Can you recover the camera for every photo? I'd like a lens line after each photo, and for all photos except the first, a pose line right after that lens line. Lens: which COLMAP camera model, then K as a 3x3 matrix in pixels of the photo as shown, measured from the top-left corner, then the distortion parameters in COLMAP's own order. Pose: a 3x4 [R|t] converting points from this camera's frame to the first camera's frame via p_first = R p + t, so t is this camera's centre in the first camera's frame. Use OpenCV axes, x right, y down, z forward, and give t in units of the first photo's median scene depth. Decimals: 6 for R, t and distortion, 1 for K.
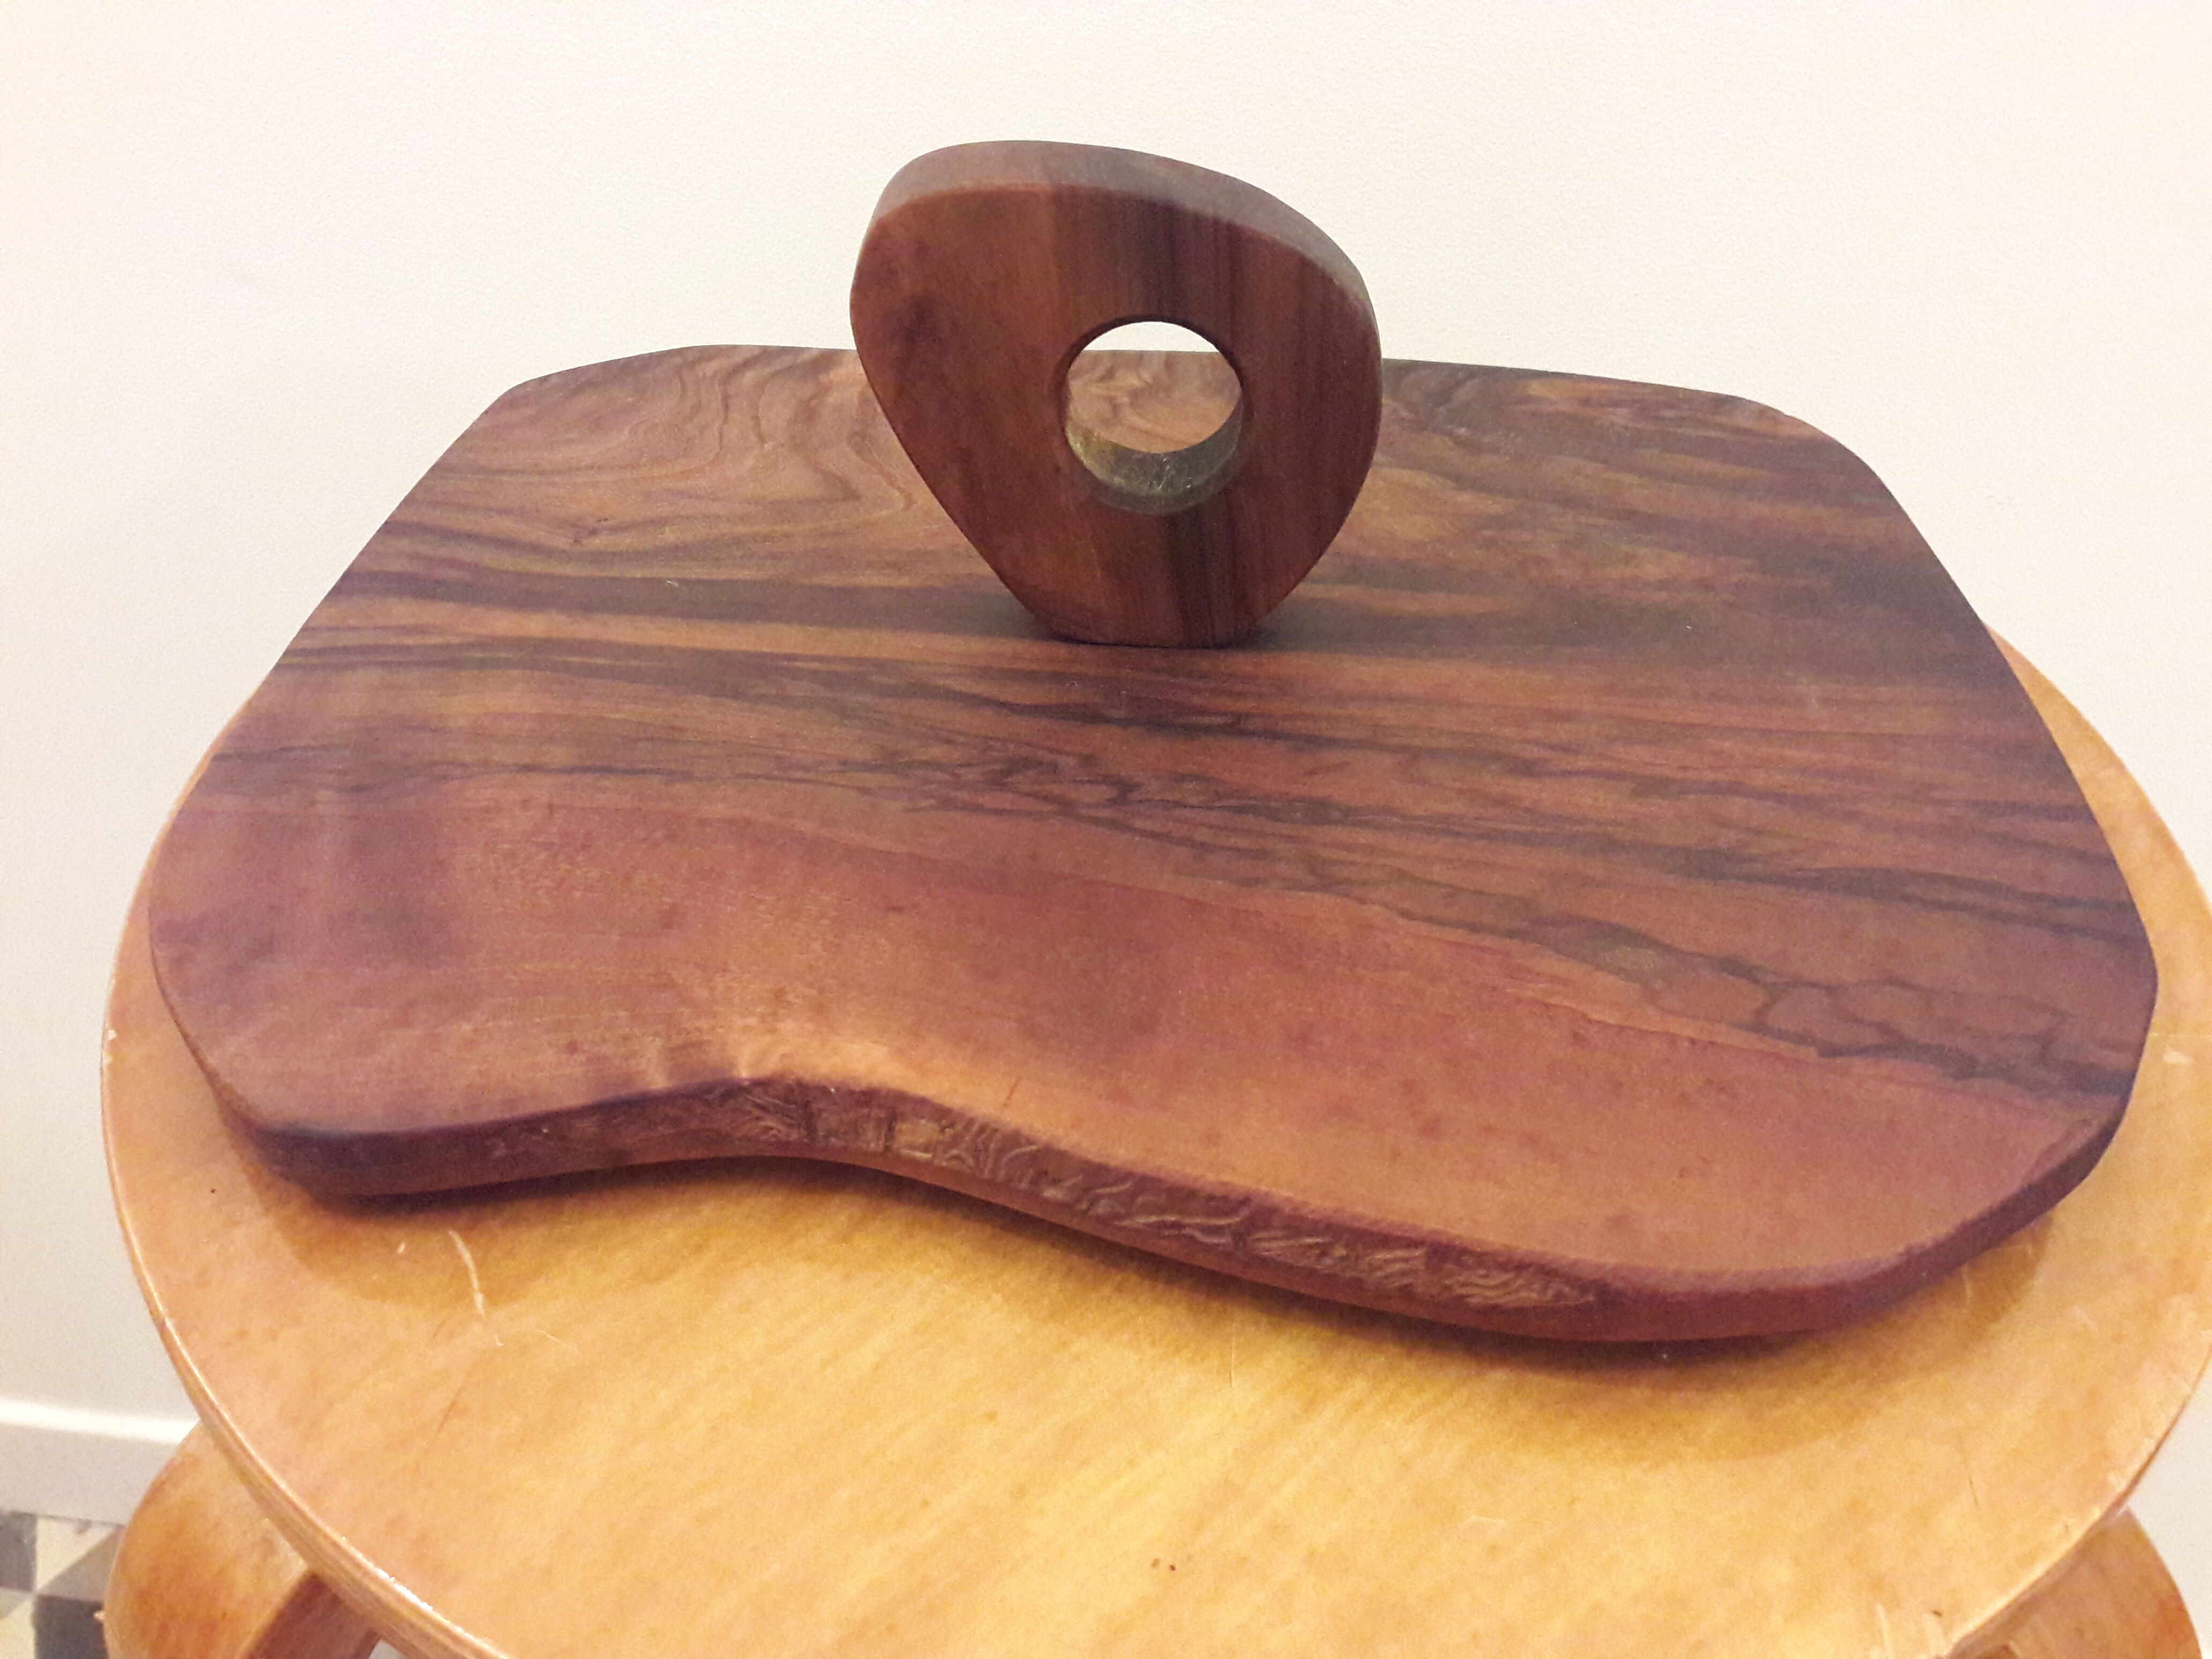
lens RADIAL K [[1821.0, 0, 1110.7], [0, 1821.0, 819.4], [0, 0, 1]] dist [0.171284, -0.484023]
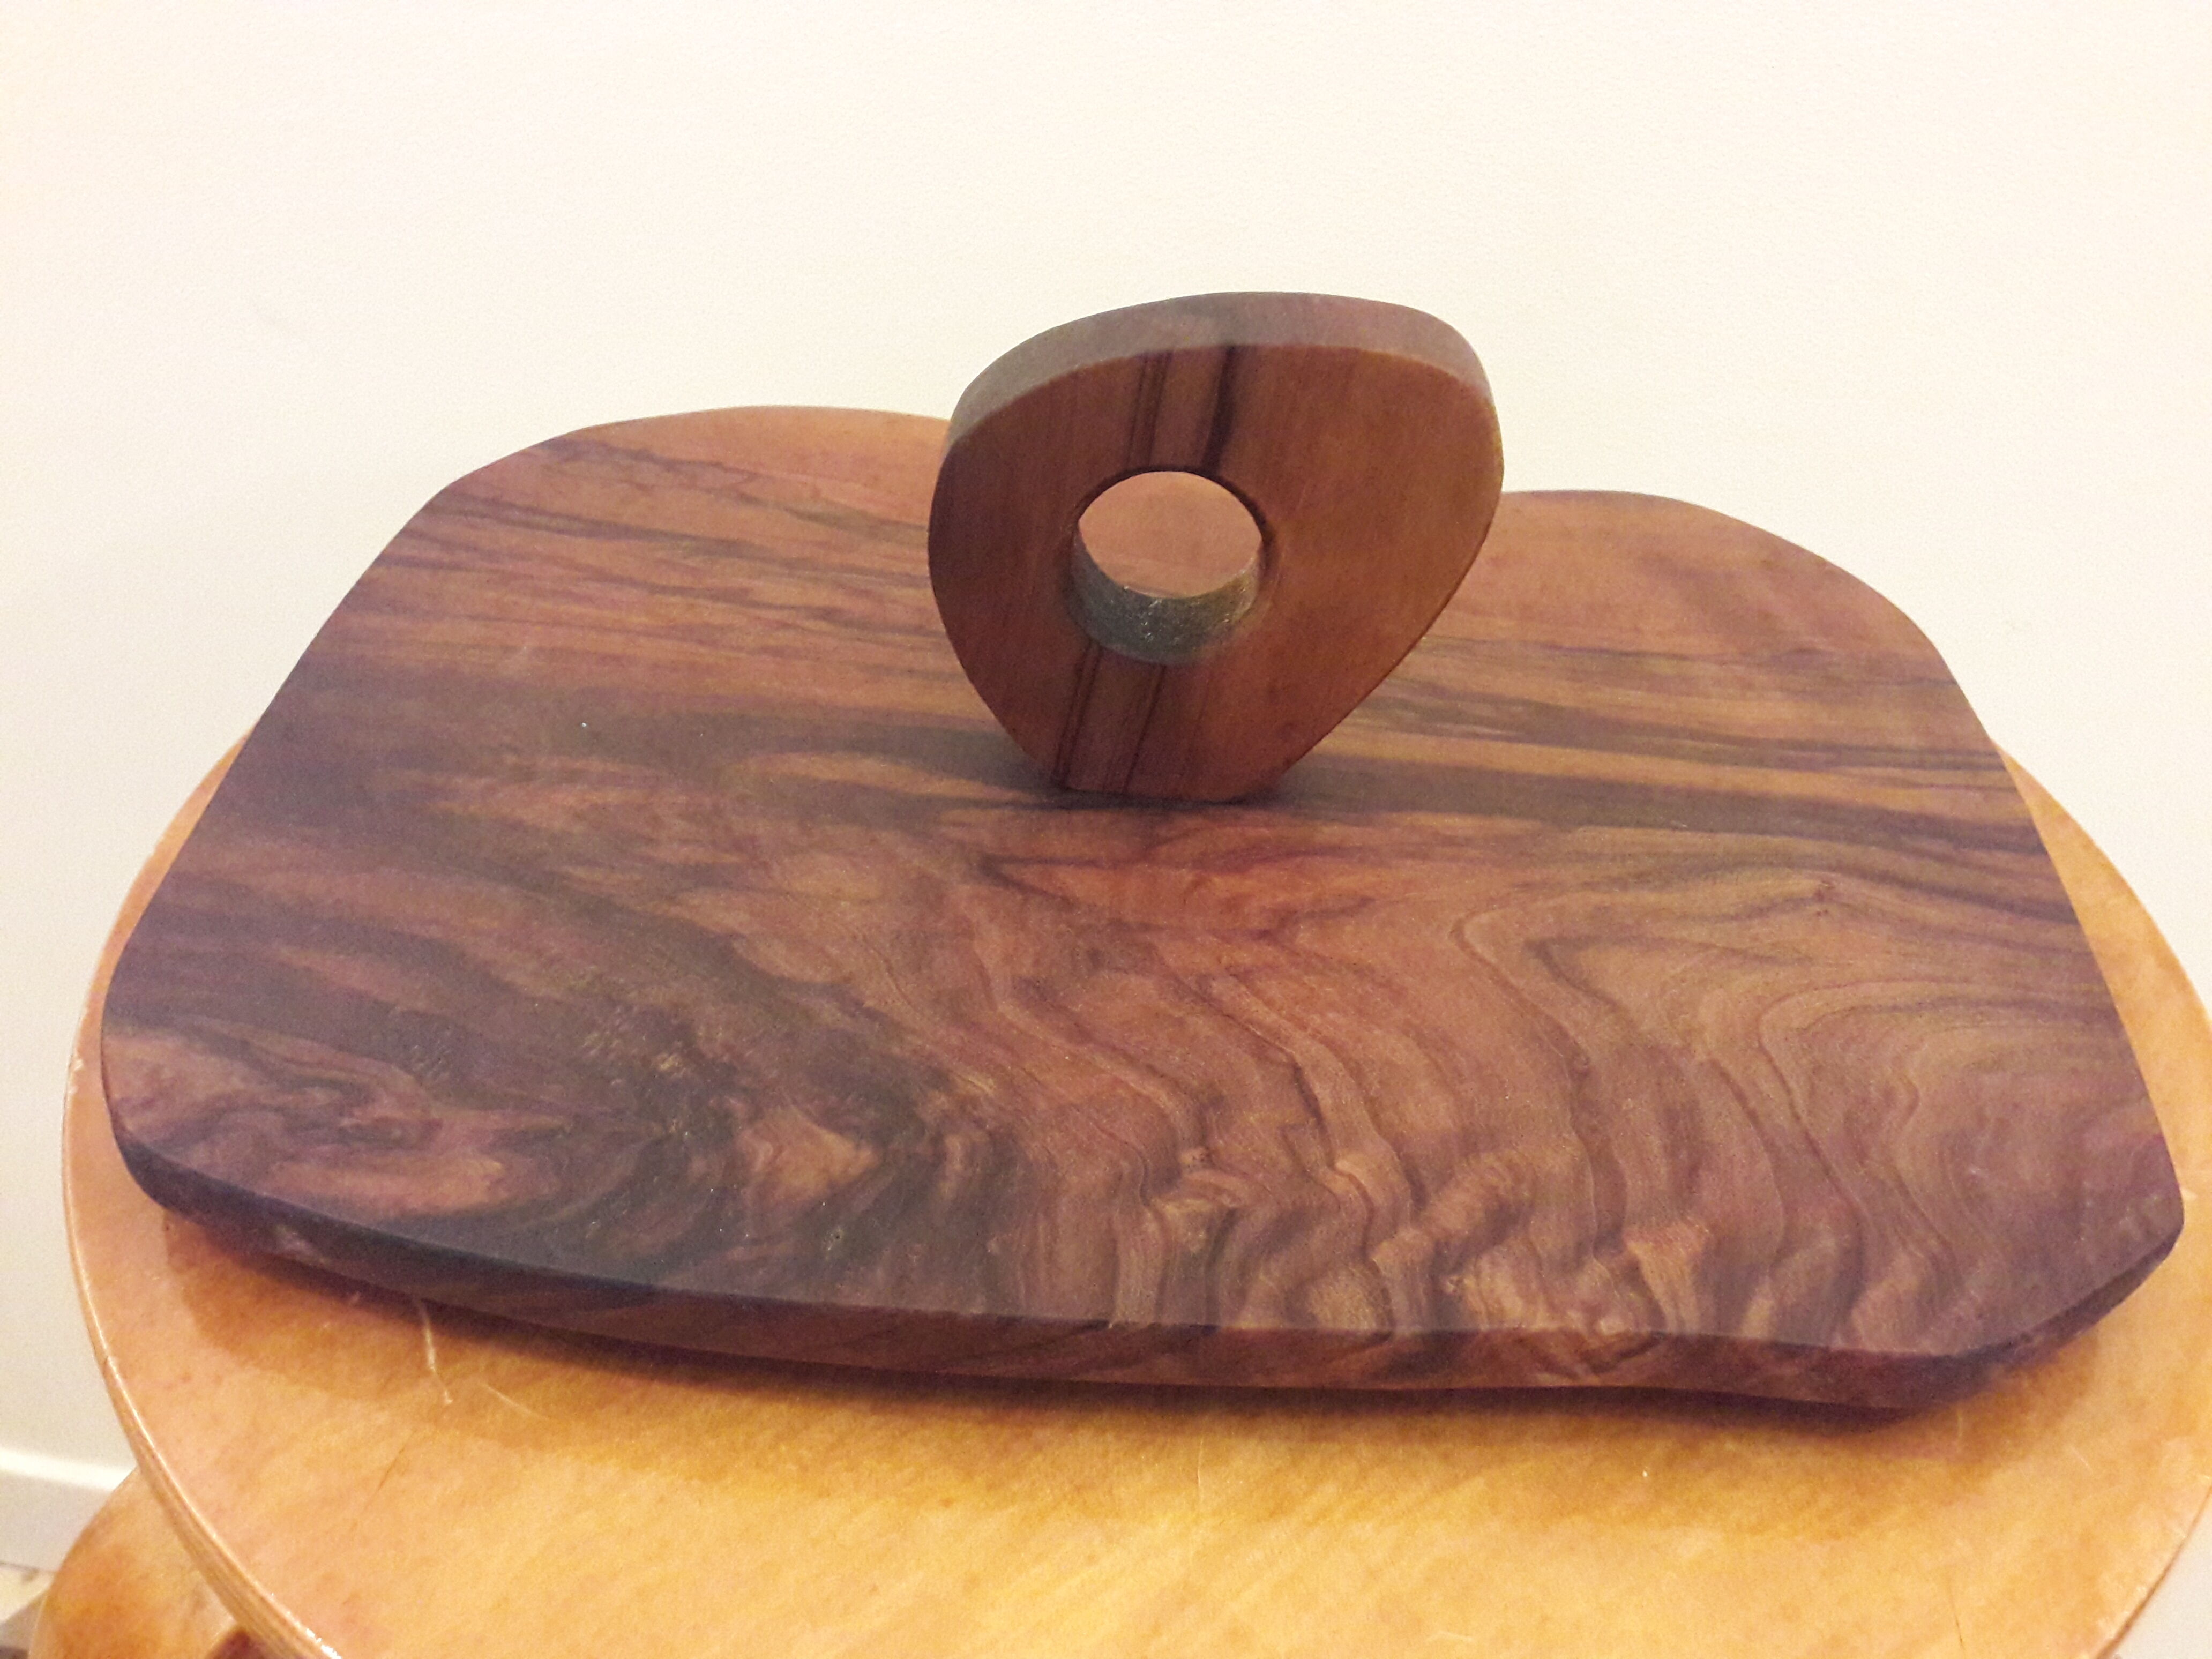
lens RADIAL K [[1821.0, 0, 1110.7], [0, 1821.0, 819.4], [0, 0, 1]] dist [0.171284, -0.484023]
pose [[-0.998413, -0.047974, -0.029495, 0.074386], [-0.039312, 0.218713, 0.974997, -1.119657], [-0.040324, 0.974609, -0.220252, 1.354474]]
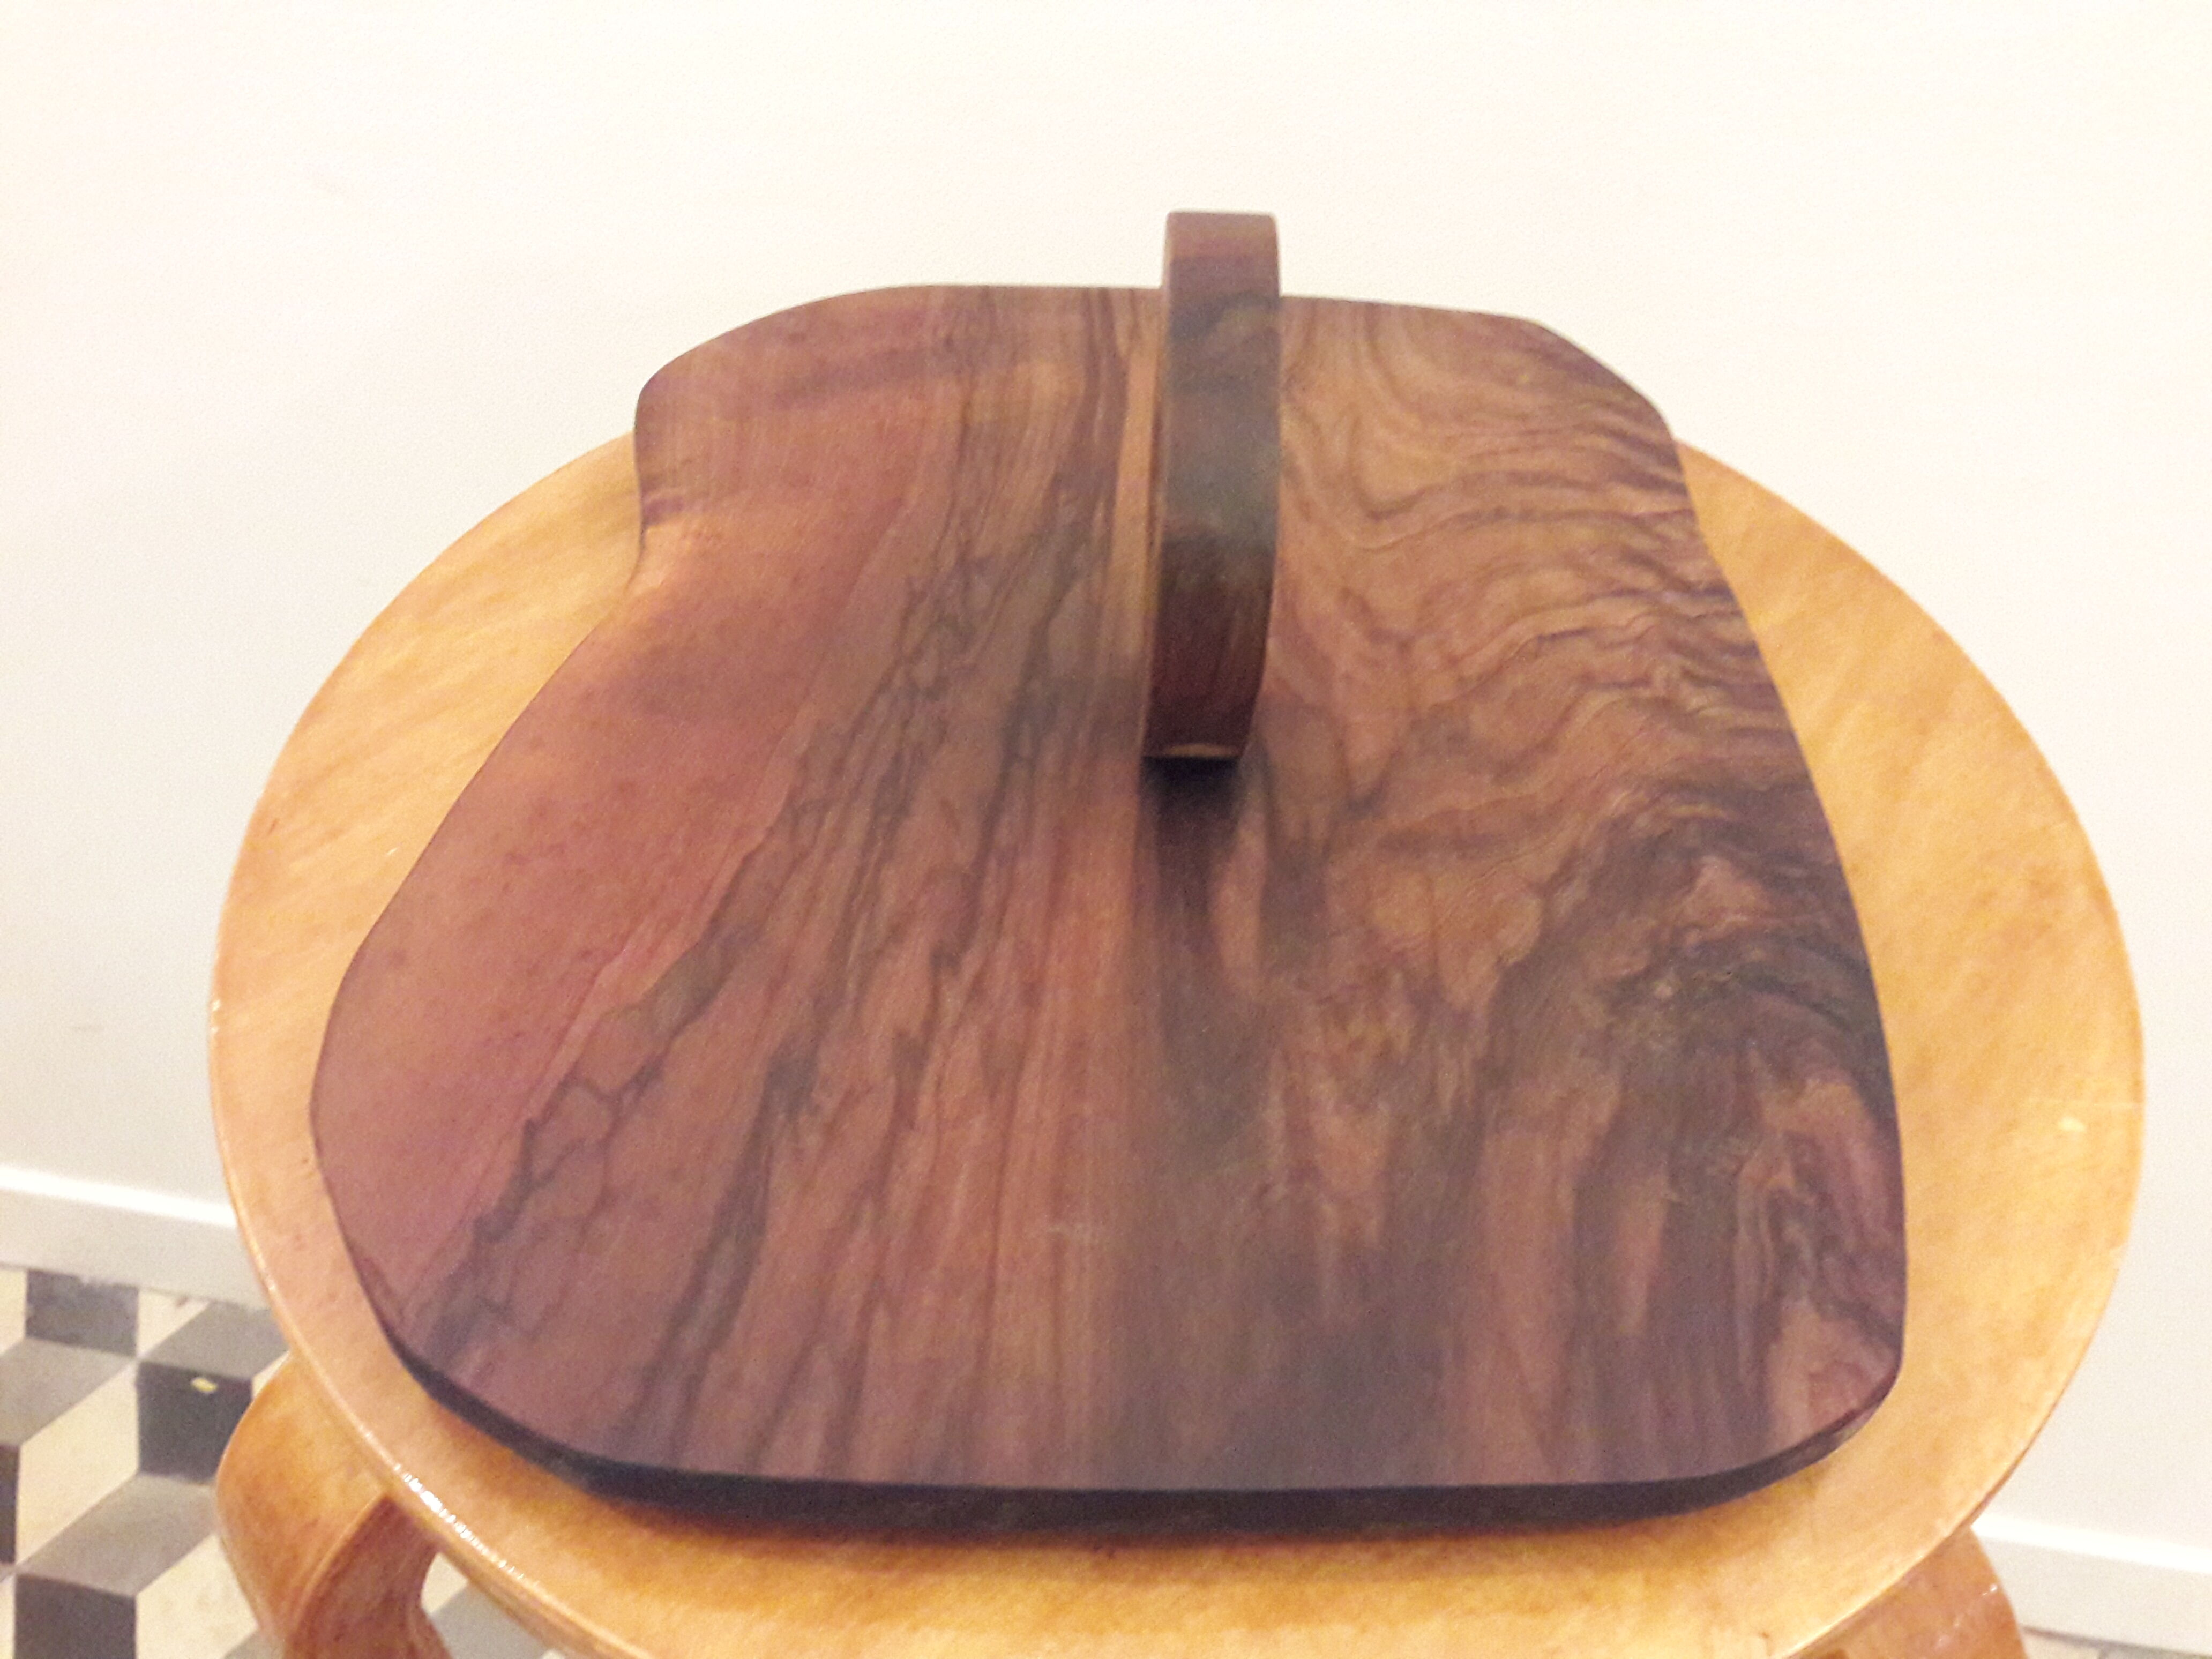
lens RADIAL K [[1821.0, 0, 1110.7], [0, 1821.0, 819.4], [0, 0, 1]] dist [0.171284, -0.484023]
pose [[0.032471, 0.717941, -0.695346, 0.861418], [-0.656905, 0.539669, 0.526529, -0.648593], [0.753273, 0.439679, 0.489143, 0.535113]]
